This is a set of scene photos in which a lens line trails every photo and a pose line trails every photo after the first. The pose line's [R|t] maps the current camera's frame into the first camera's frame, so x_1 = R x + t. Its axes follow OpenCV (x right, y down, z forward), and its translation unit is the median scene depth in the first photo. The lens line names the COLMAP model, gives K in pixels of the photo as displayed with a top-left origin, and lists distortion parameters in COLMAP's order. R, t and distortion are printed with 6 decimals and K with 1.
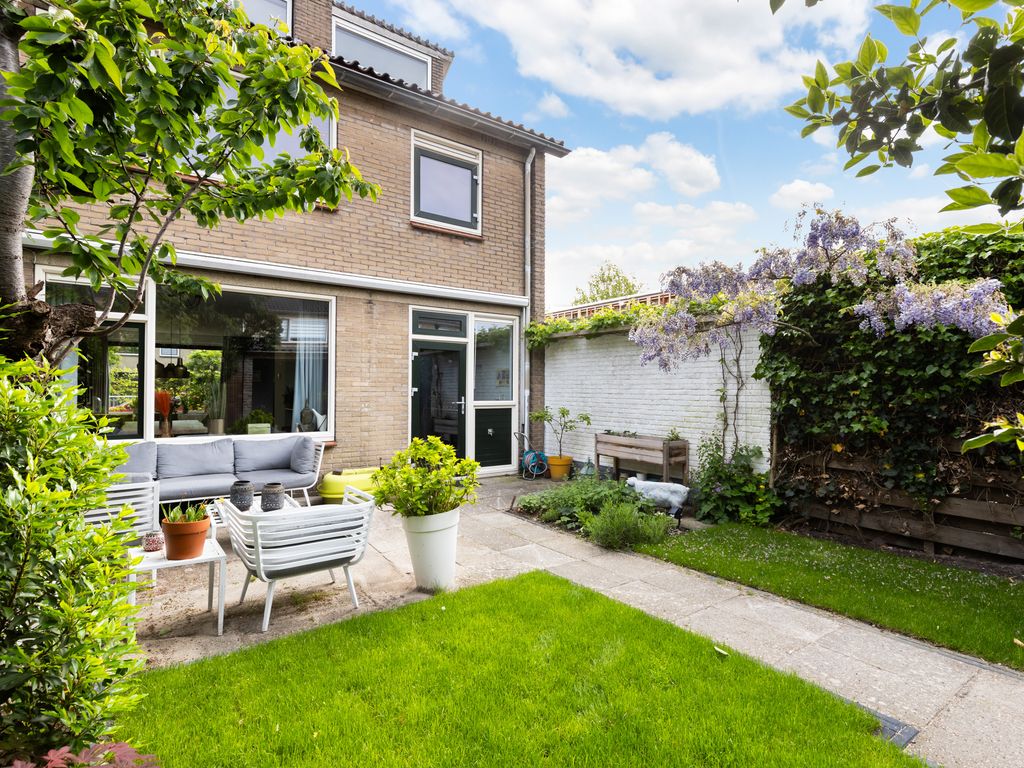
lens RADIAL K [[528.4, 0, 511.7], [0, 528.4, 395.4], [0, 0, 1]] dist [0.000657, -0.000278]
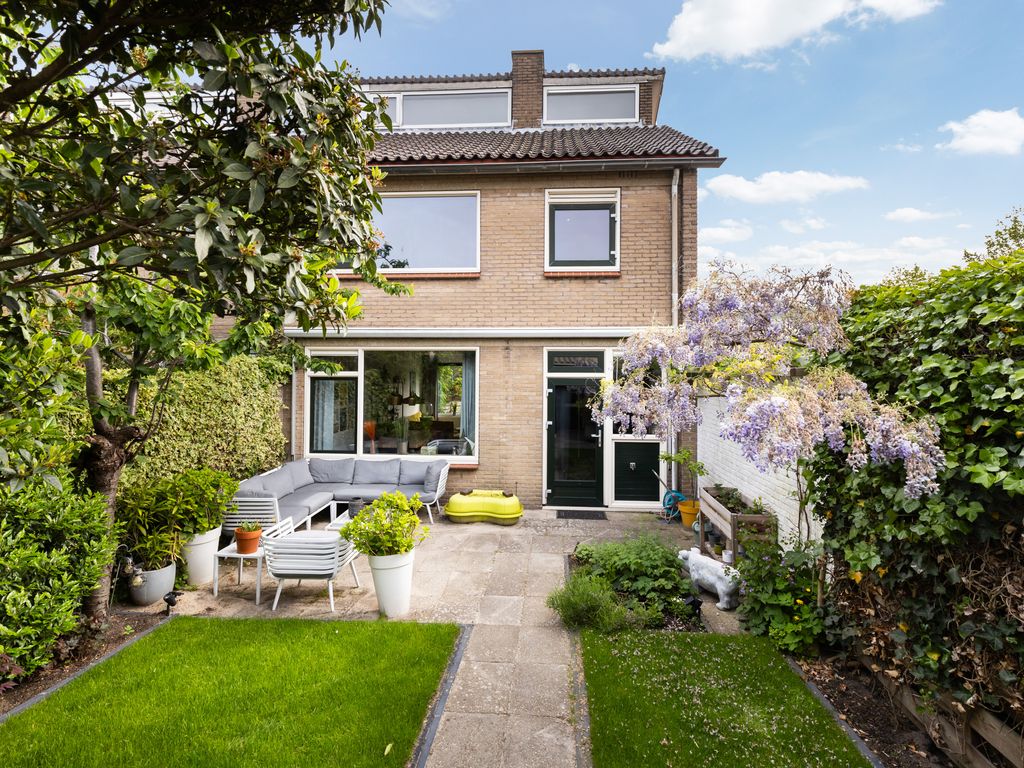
lens RADIAL K [[524.7, 0, 512.0], [0, 524.7, 368.3], [0, 0, 1]] dist [0.001169, -0.000144]
pose [[0.762626, -0.007650, -0.646794, 0.466669], [-0.003783, 0.999860, -0.016285, -0.106603], [0.646828, 0.014866, 0.762491, 0.110699]]
